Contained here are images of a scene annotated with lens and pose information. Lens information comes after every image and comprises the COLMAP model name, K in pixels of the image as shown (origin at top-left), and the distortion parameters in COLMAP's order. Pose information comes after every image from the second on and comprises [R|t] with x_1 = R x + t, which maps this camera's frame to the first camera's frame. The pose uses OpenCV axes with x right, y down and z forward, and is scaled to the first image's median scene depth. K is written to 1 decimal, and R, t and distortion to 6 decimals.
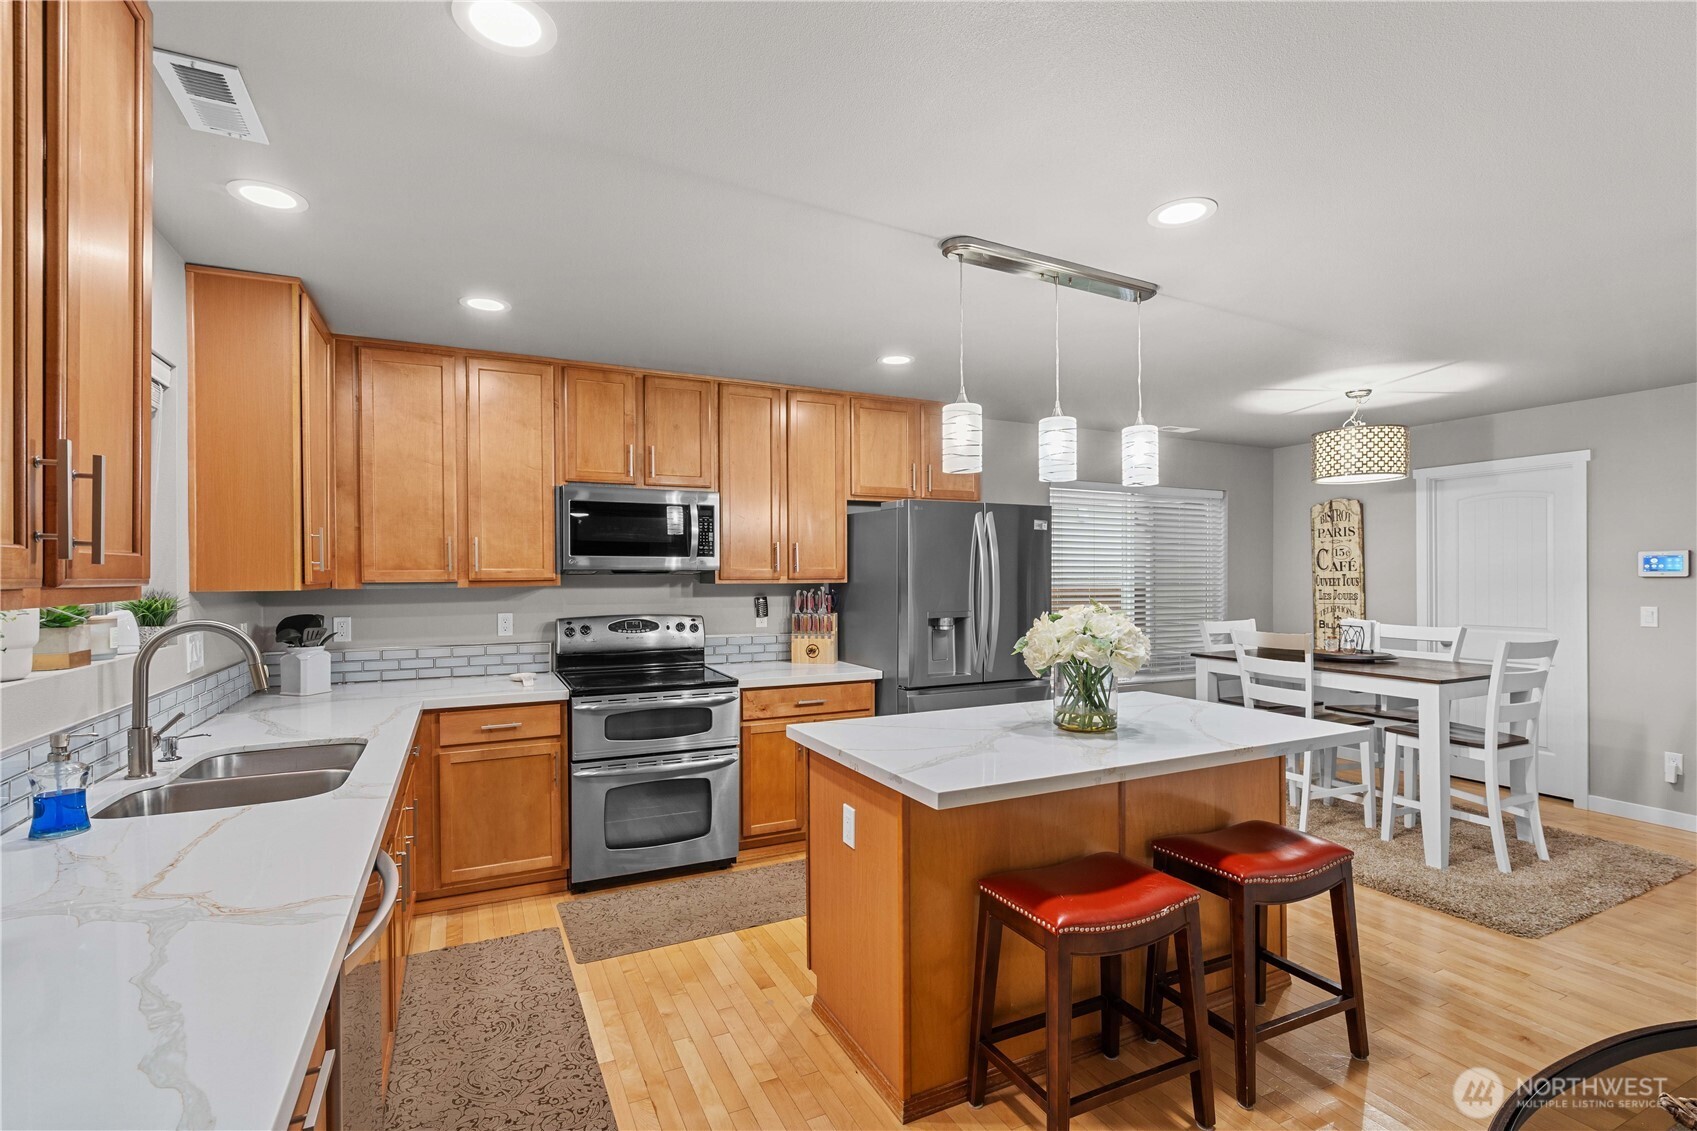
lens RADIAL K [[801.1, 0, 846.8], [0, 801.1, 562.3], [0, 0, 1]] dist [-0.003305, -0.000032]
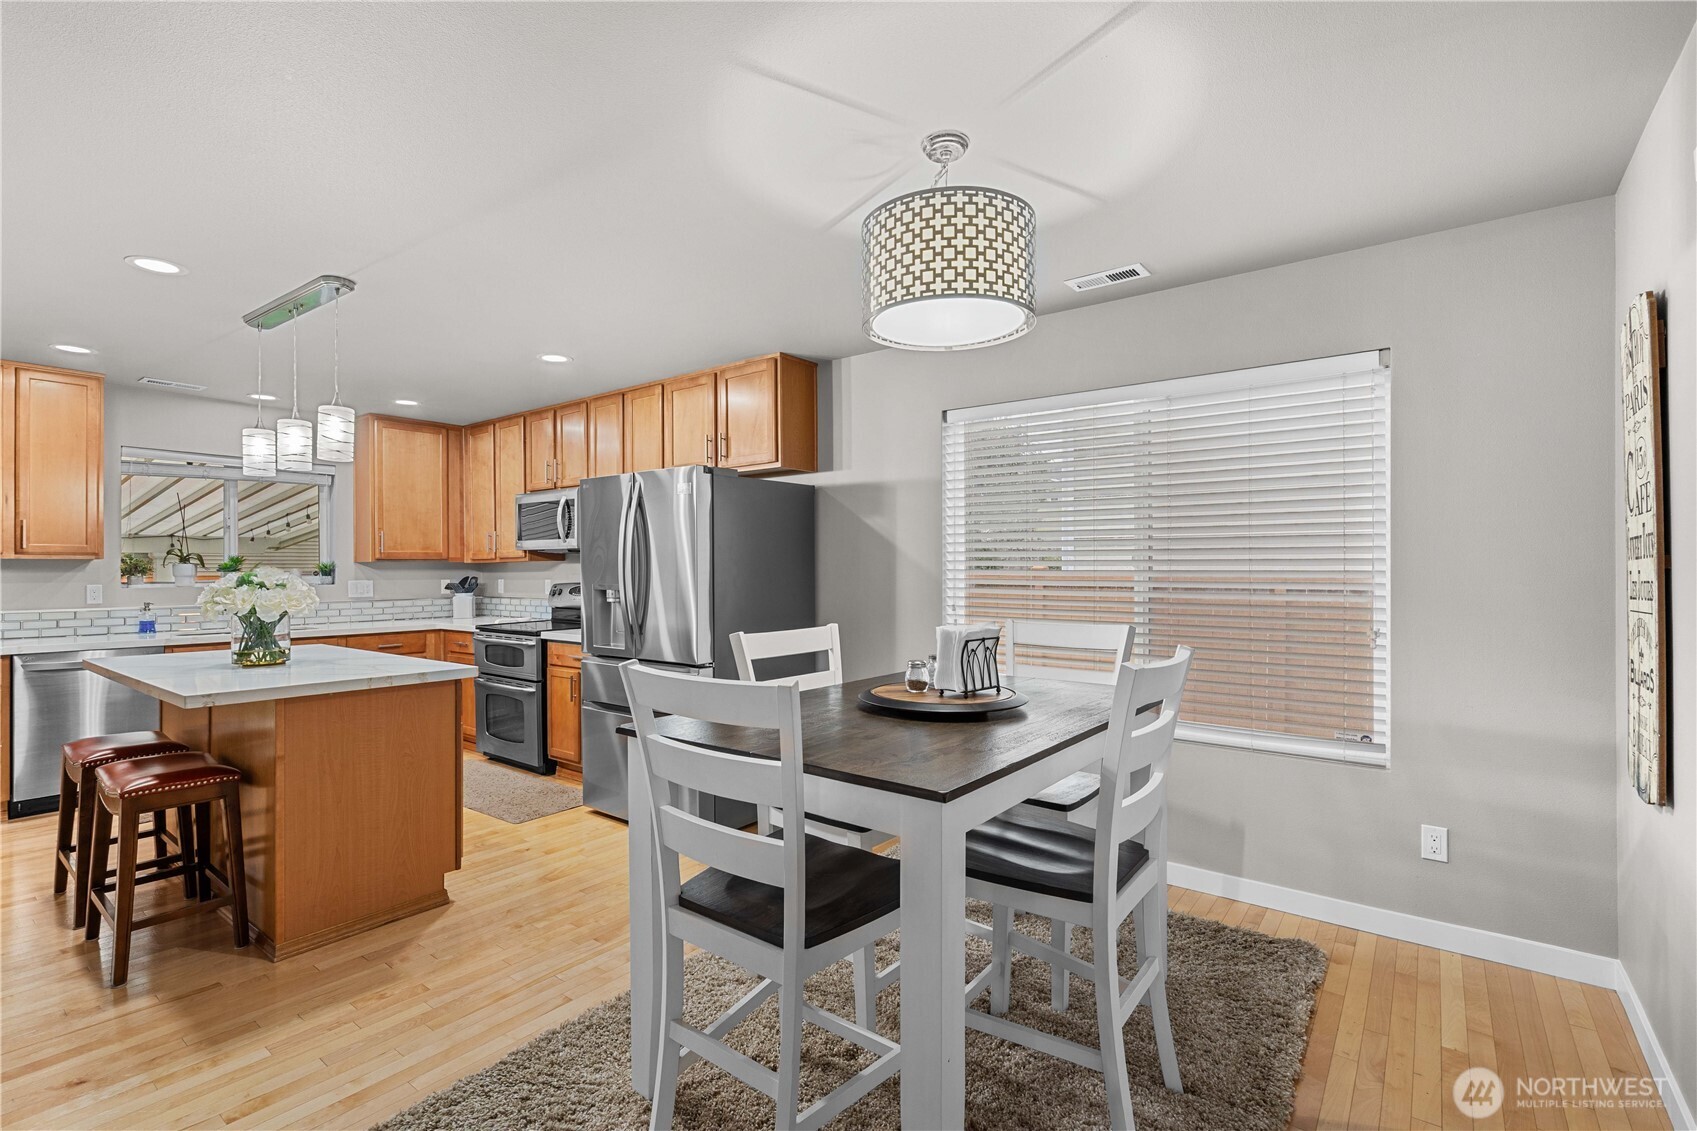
lens RADIAL K [[774.0, 0, 829.1], [0, 774.0, 556.2], [0, 0, 1]] dist [-0.006162, 0.000375]
pose [[0.439639, -0.009387, -0.898126, 1.202208], [0.016515, 0.999861, -0.002366, 0.031690], [0.898023, -0.013792, 0.439732, 0.870055]]
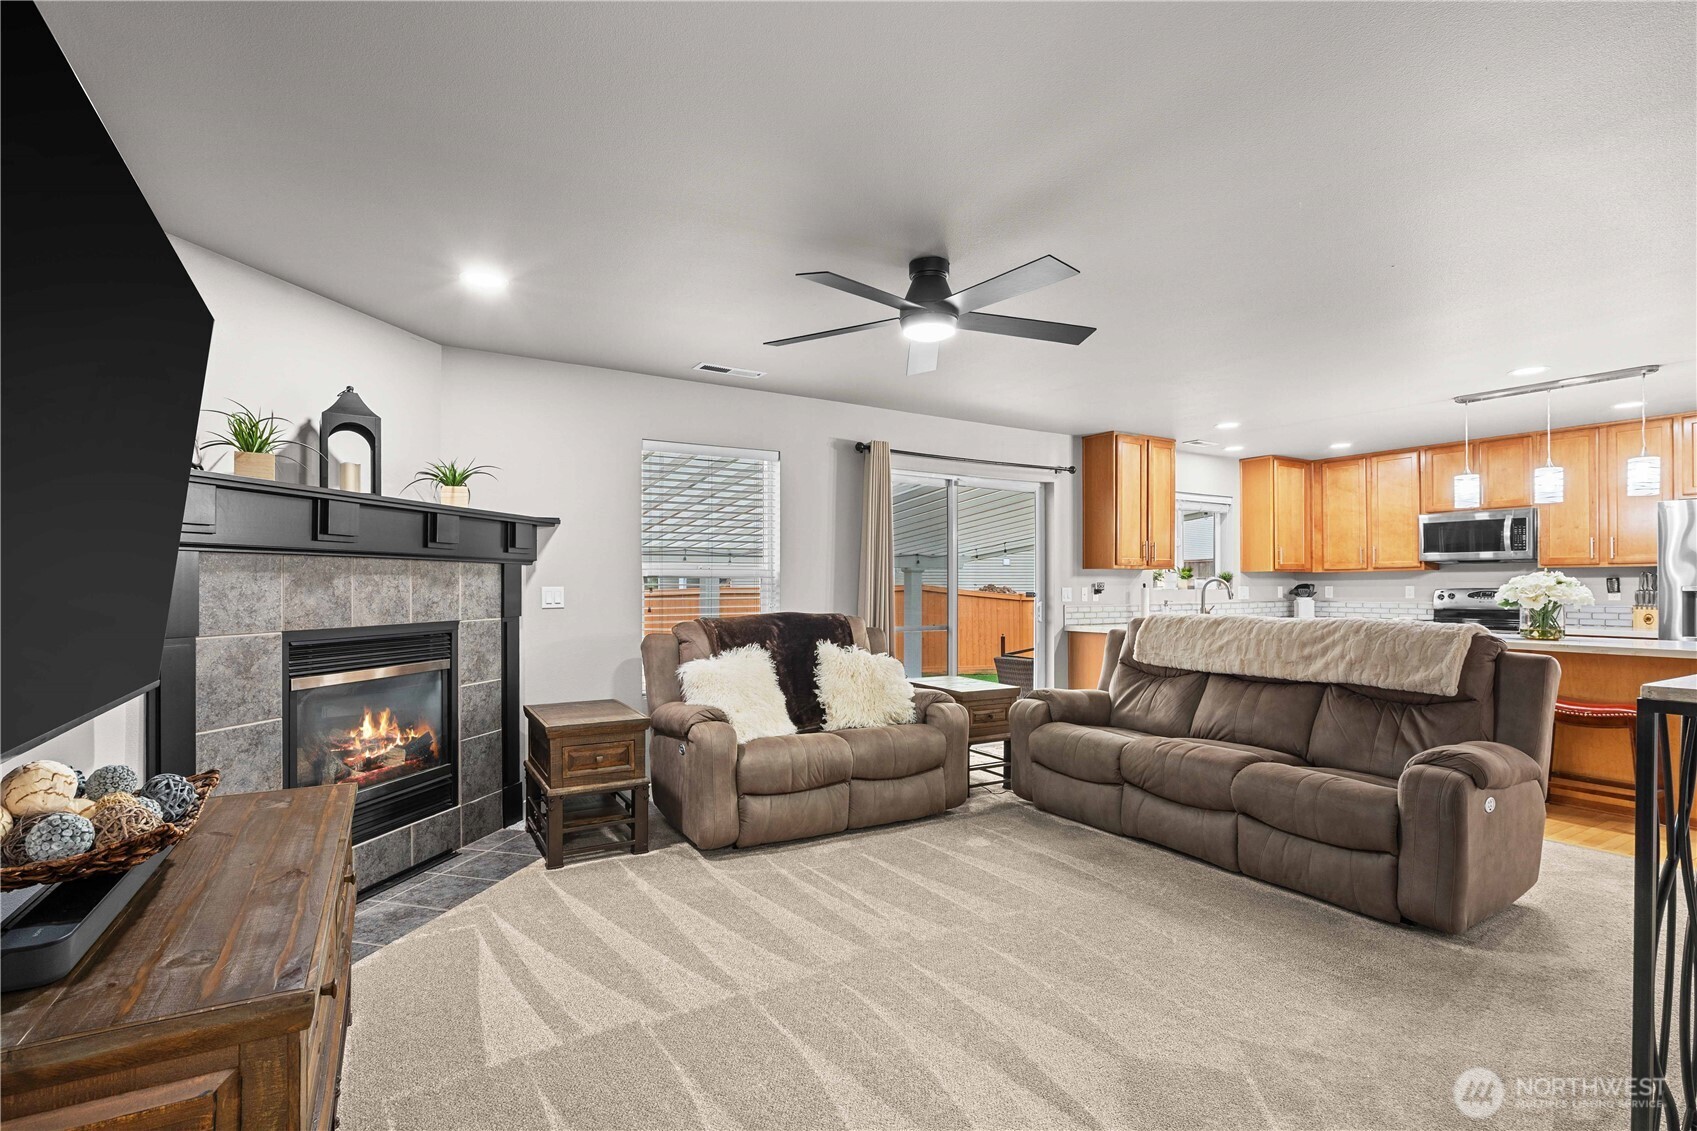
lens RADIAL K [[794.0, 0, 836.5], [0, 794.0, 575.5], [0, 0, 1]] dist [0.001732, 0.000756]
pose [[0.092218, -0.007560, -0.995710, 1.317653], [0.020167, 0.999780, -0.005723, 0.024368], [0.995535, -0.019553, 0.092350, -0.498785]]
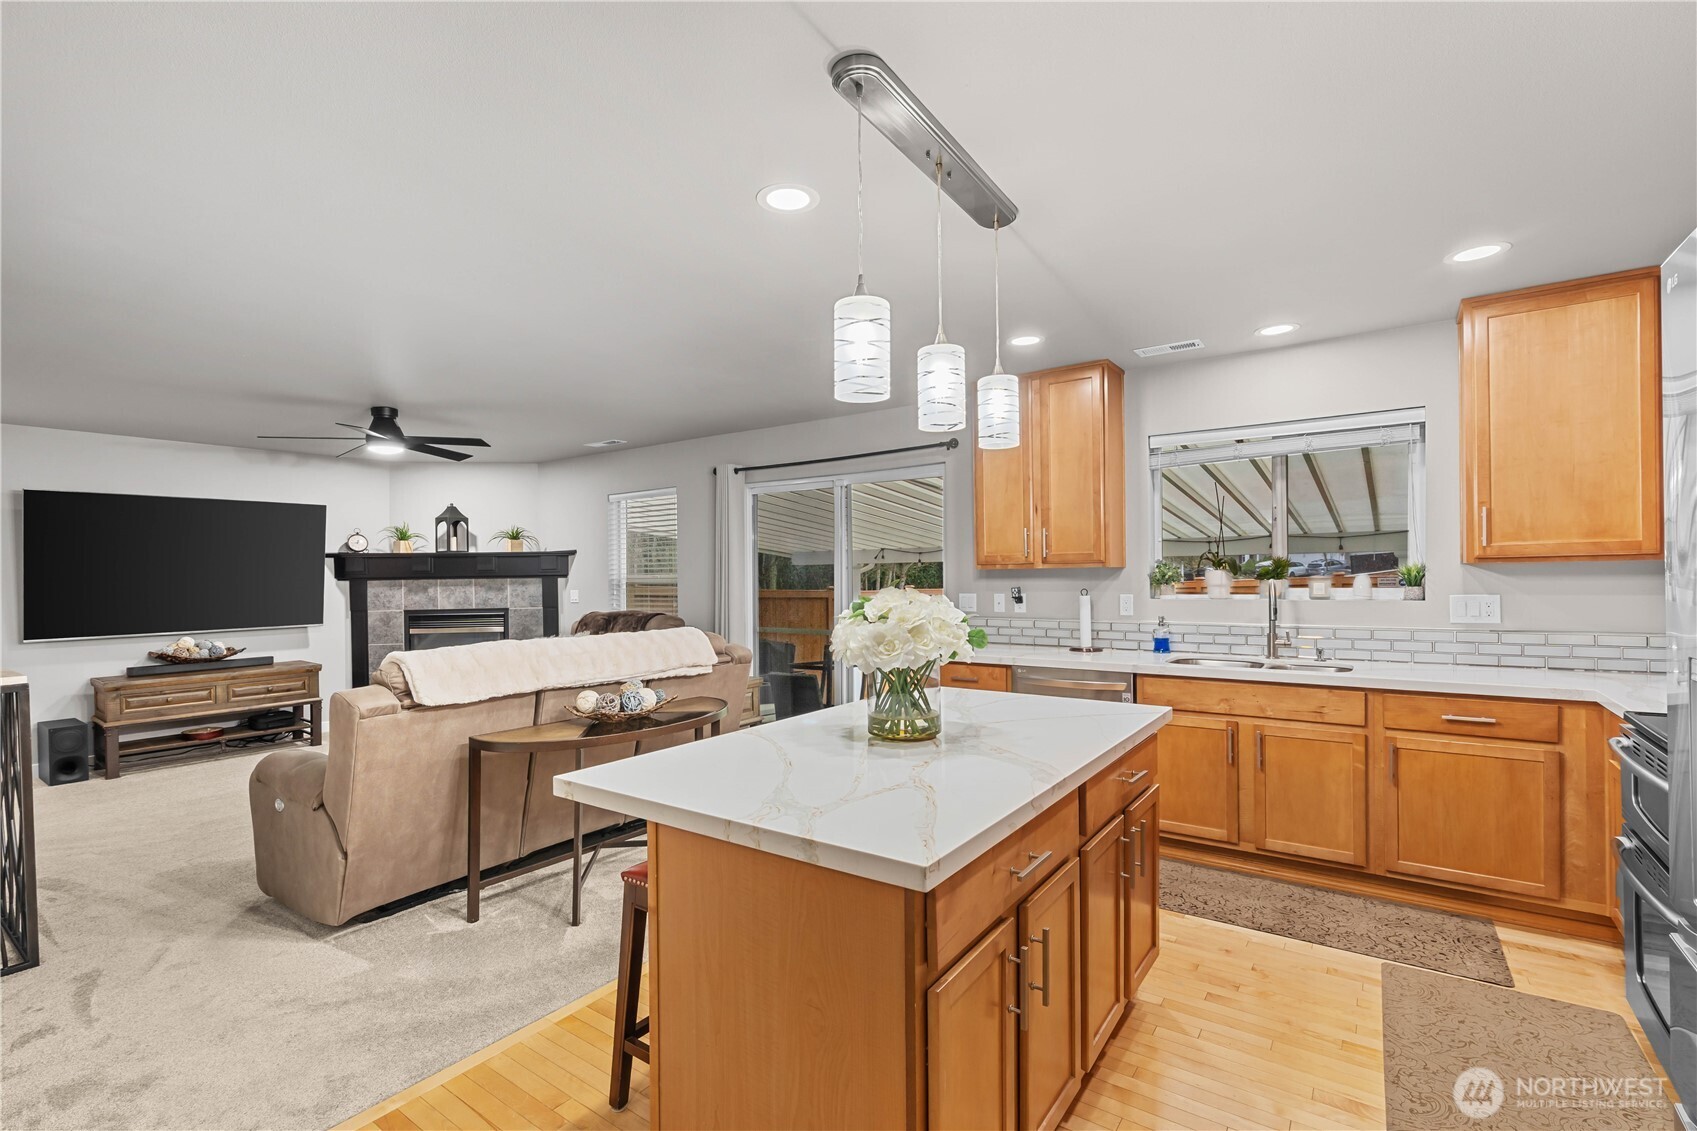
lens RADIAL K [[767.4, 0, 828.7], [0, 767.4, 581.4], [0, 0, 1]] dist [-0.015345, 0.007299]
pose [[-0.882192, 0.021096, -0.470418, 0.492741], [0.026557, 0.999635, -0.004975, 0.029963], [0.470141, -0.016882, -0.882430, 1.135607]]
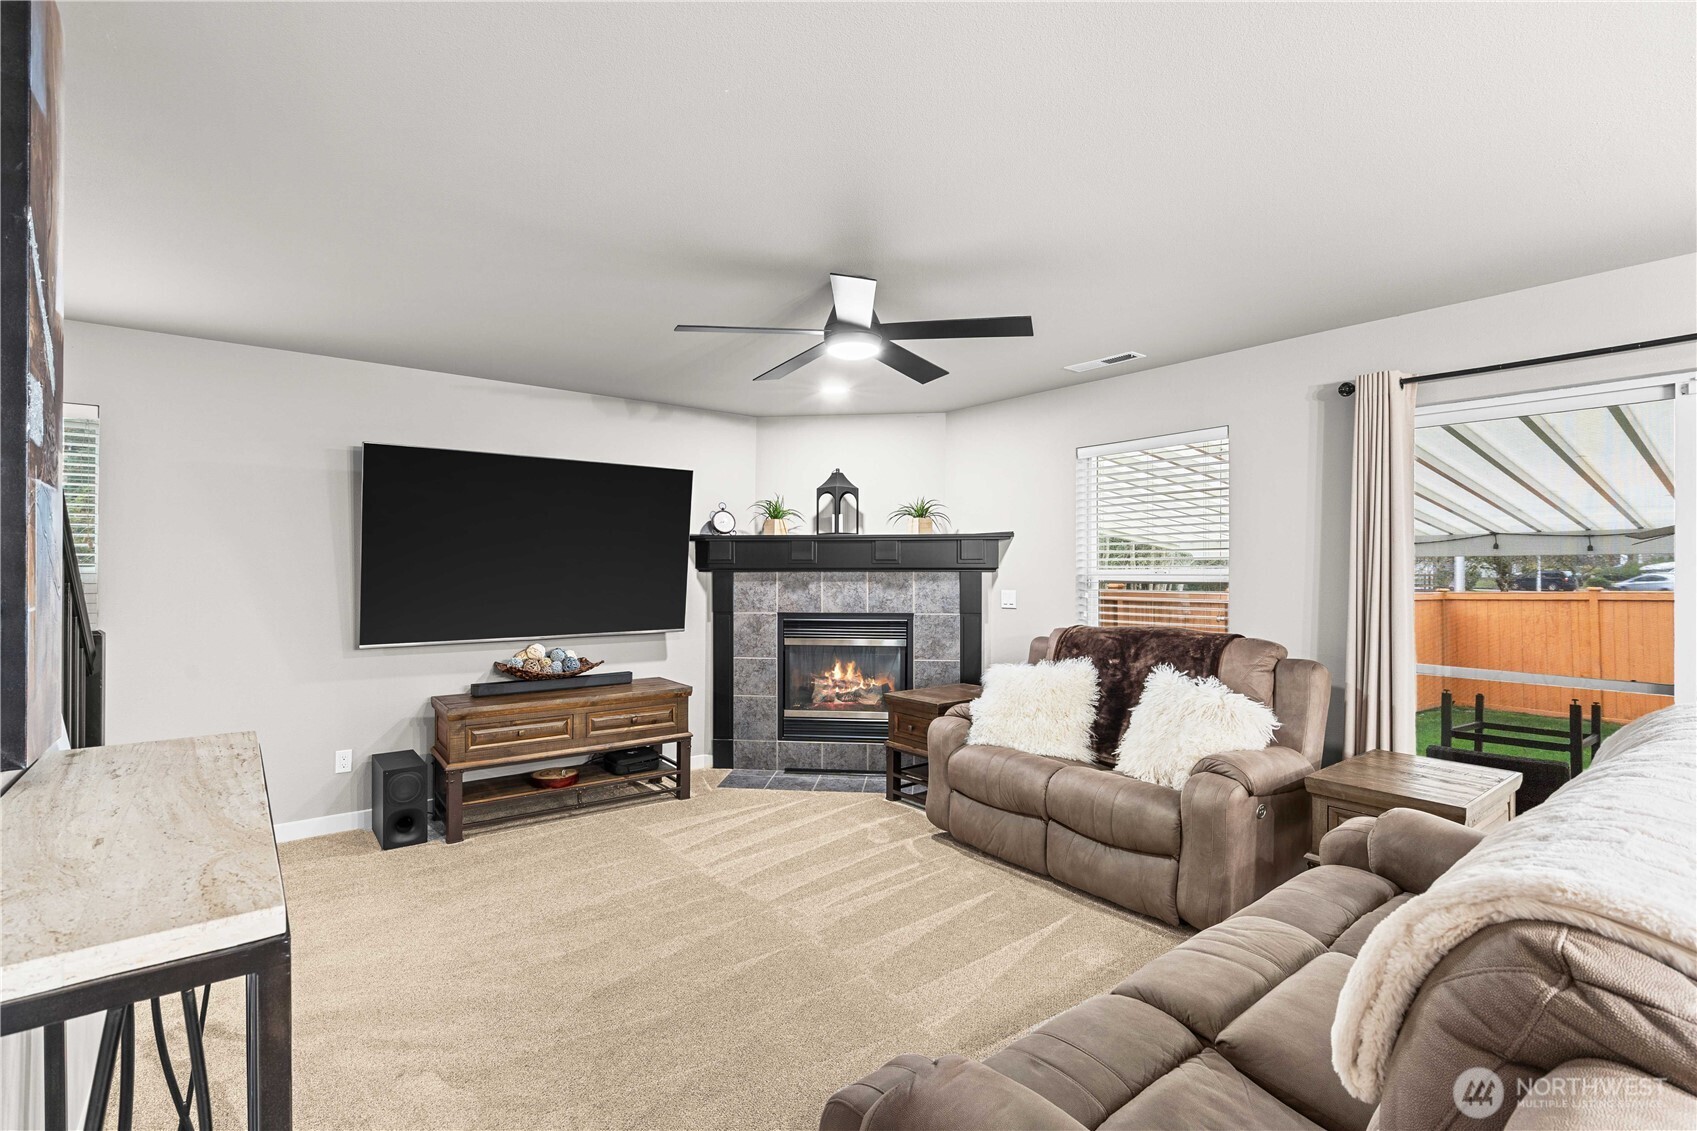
lens RADIAL K [[771.1, 0, 835.3], [0, 771.1, 573.5], [0, 0, 1]] dist [-0.001936, 0.000770]
pose [[-0.976124, 0.003928, -0.217176, 0.726789], [0.007938, 0.999814, -0.017595, 0.018227], [0.217067, -0.018899, -0.975974, 0.402924]]
